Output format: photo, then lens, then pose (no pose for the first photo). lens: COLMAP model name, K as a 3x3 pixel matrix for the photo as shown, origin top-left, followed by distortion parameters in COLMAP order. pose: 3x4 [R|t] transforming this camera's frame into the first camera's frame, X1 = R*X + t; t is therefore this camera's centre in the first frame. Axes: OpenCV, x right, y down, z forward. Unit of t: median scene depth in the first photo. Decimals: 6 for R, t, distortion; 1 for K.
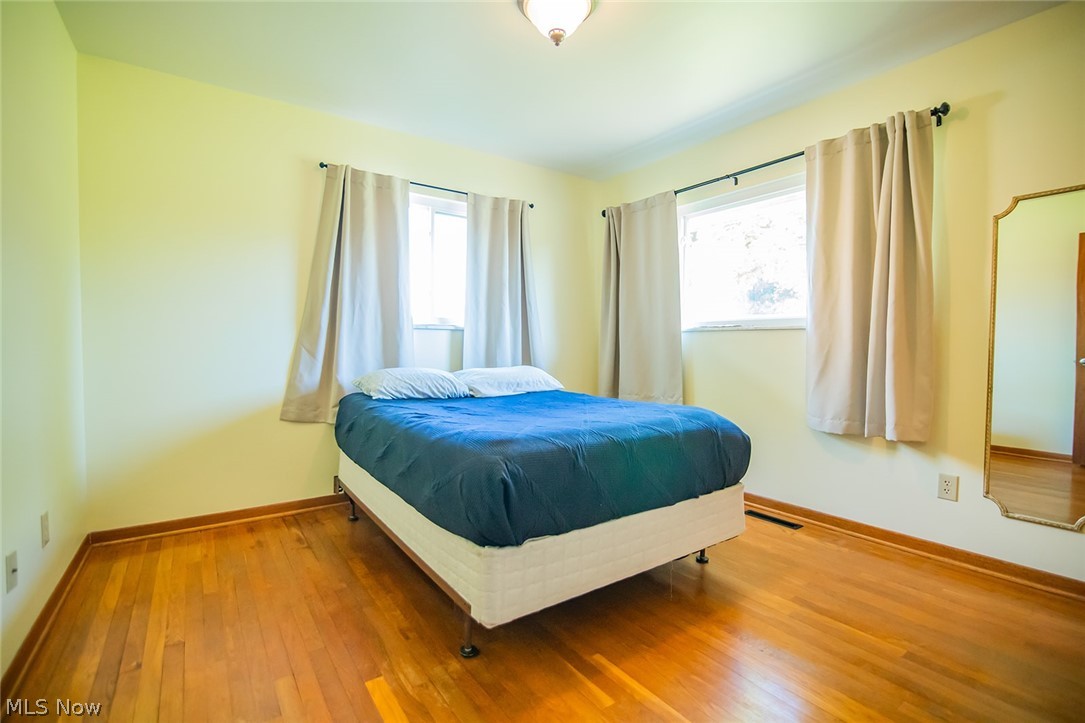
lens RADIAL K [[495.7, 0, 546.1], [0, 495.7, 360.8], [0, 0, 1]] dist [-0.019538, 0.001038]
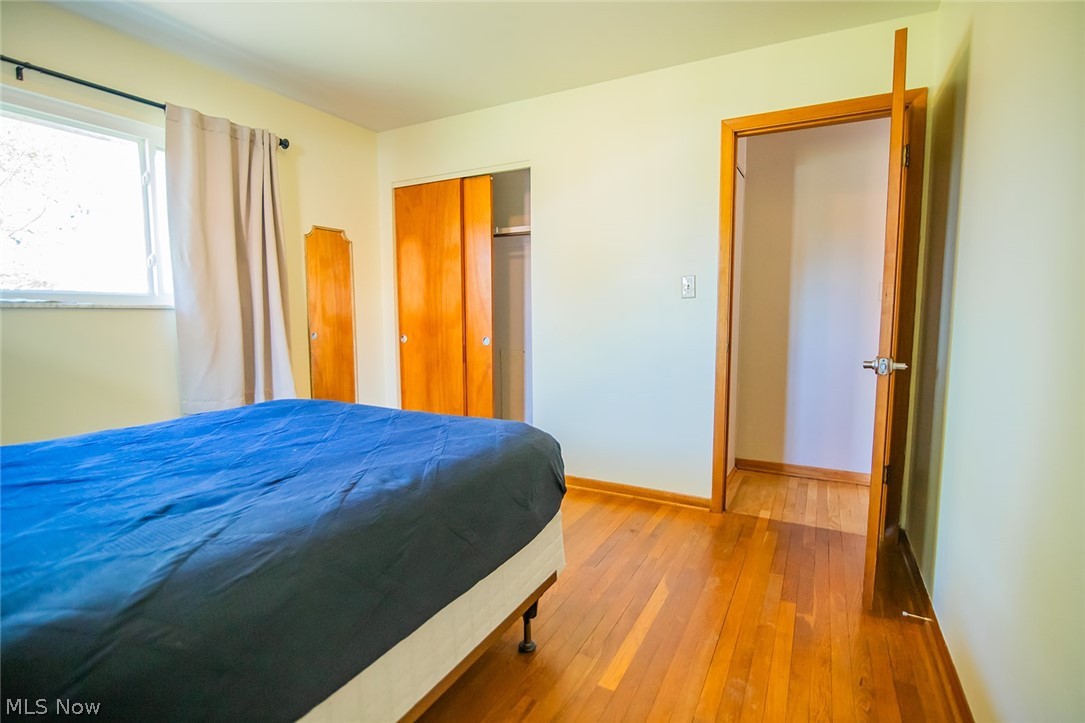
lens RADIAL K [[495.7, 0, 546.1], [0, 495.7, 360.8], [0, 0, 1]] dist [-0.019538, 0.001038]
pose [[-0.429911, -0.085786, 0.898786, -0.746298], [0.020267, 0.994308, 0.104597, -0.066021], [-0.902644, 0.063183, -0.425726, 0.986271]]
